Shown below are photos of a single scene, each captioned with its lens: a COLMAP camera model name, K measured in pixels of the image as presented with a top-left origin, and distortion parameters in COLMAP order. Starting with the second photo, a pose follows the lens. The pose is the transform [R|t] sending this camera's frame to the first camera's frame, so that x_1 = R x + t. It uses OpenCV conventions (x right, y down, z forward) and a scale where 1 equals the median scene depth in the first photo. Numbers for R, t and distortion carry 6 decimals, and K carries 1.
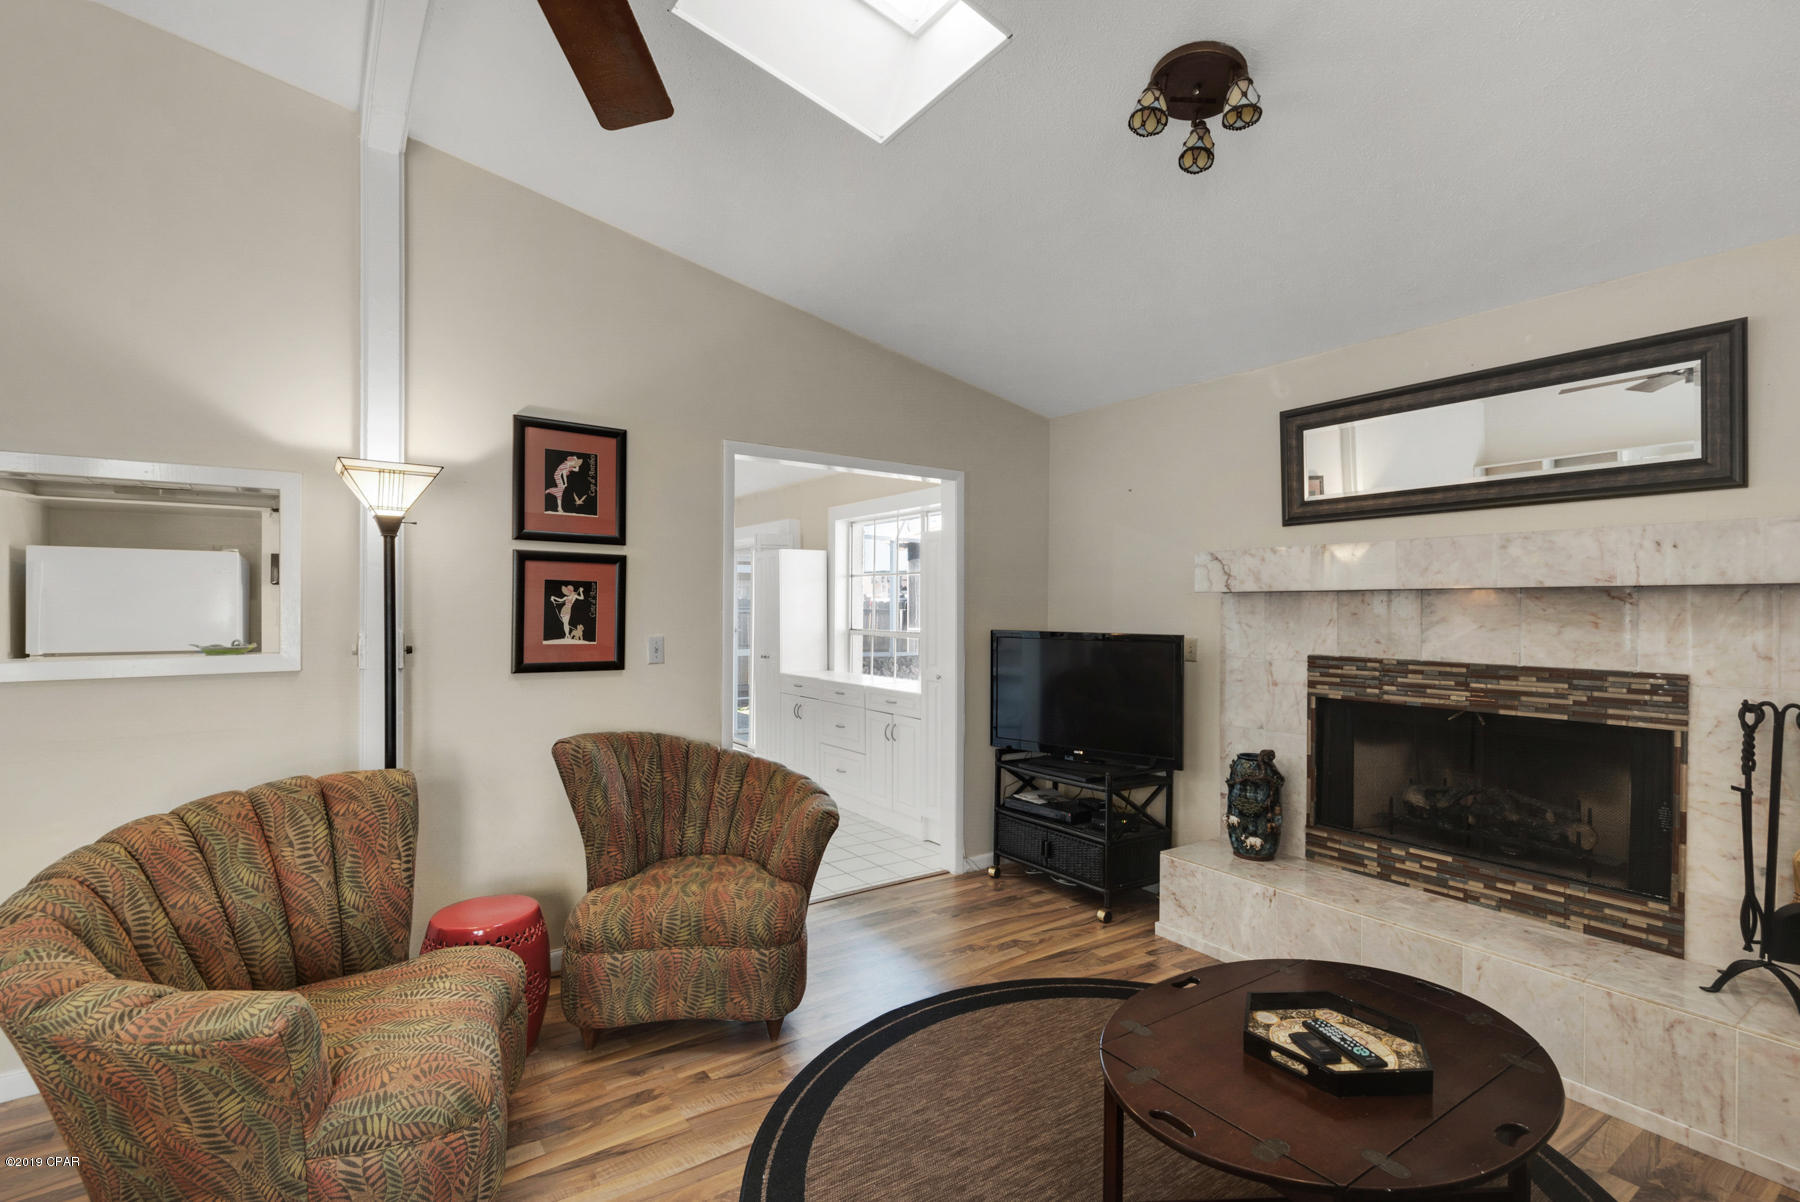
lens RADIAL K [[827.5, 0, 903.3], [0, 827.5, 614.2], [0, 0, 1]] dist [0.001136, -0.004432]
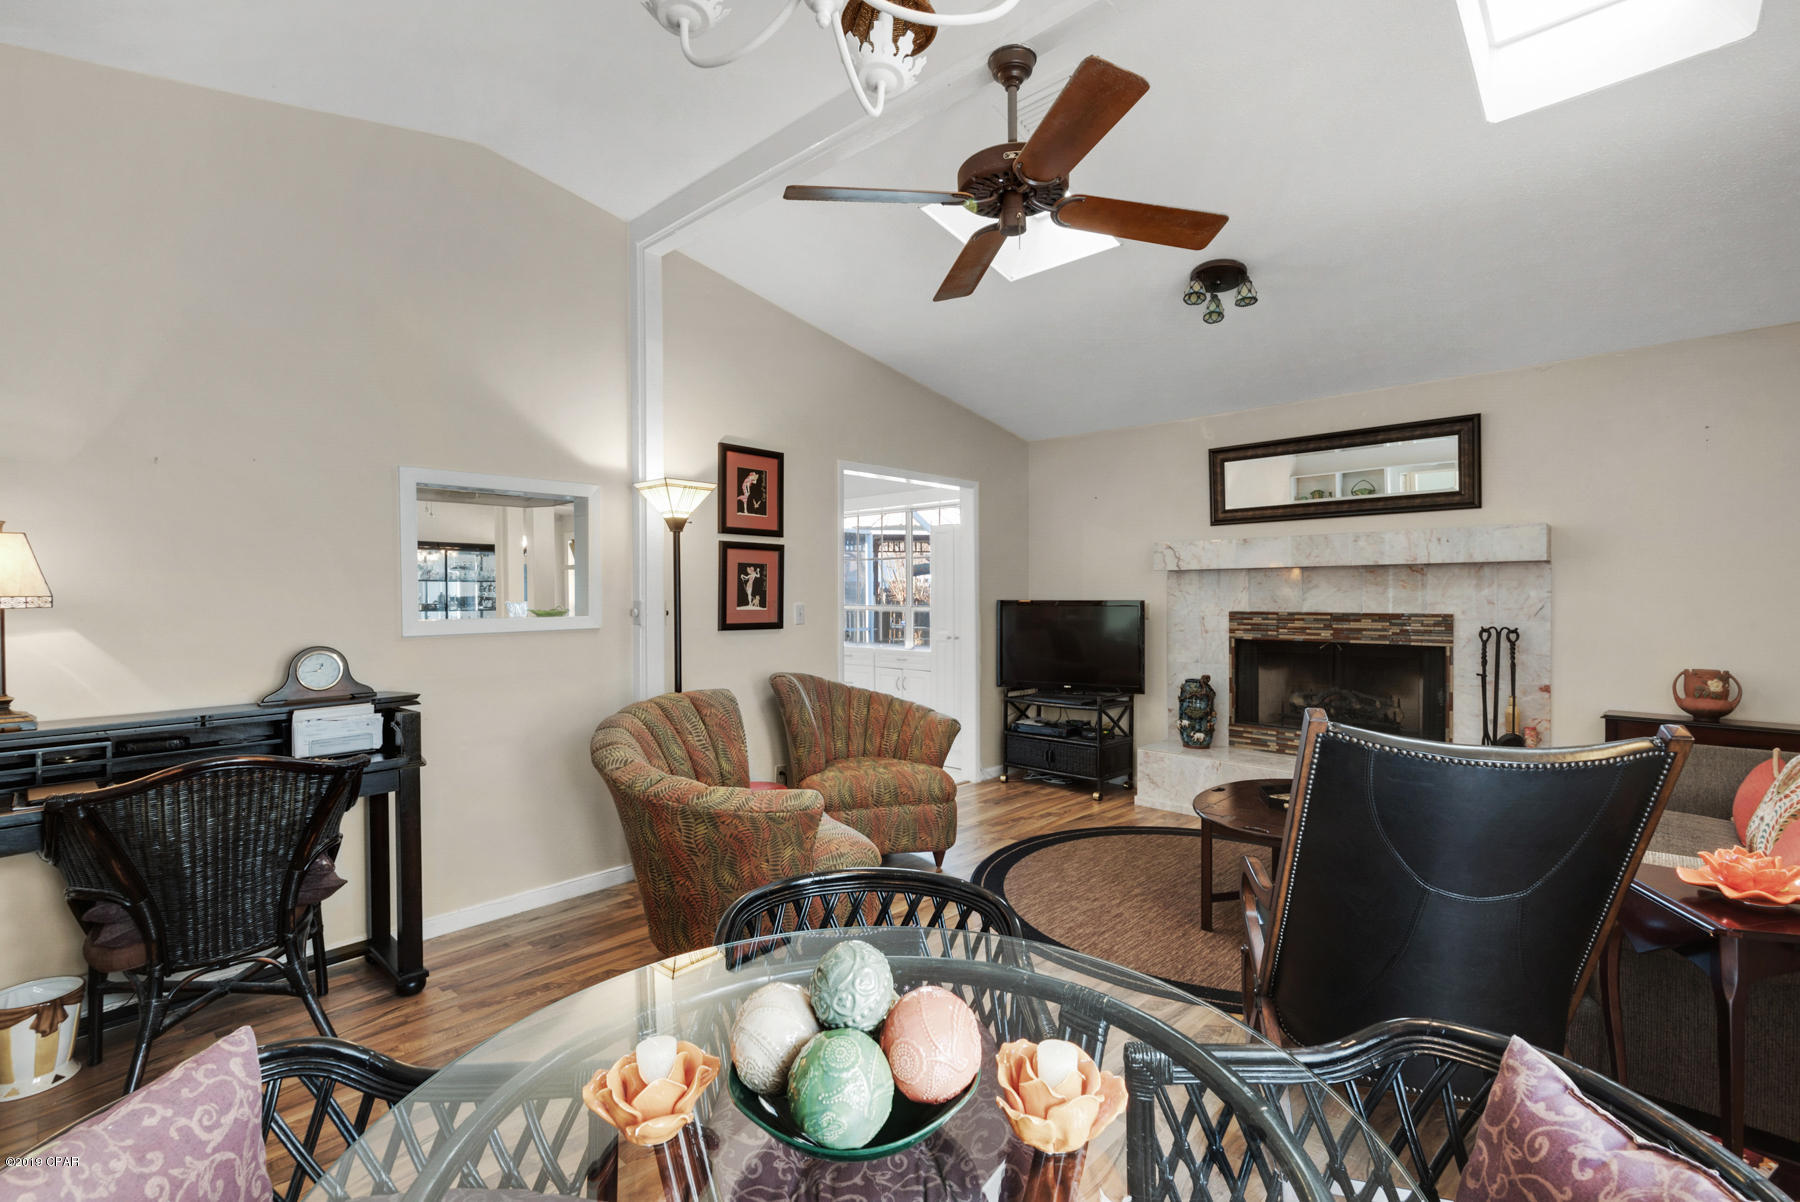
lens RADIAL K [[810.7, 0, 900.0], [0, 810.7, 601.0], [0, 0, 1]] dist [0.000974, -0.000059]
pose [[0.980246, -0.012096, 0.197410, -0.423811], [0.011880, 0.999927, 0.002274, 0.021469], [-0.197423, 0.000117, 0.980318, -0.359073]]
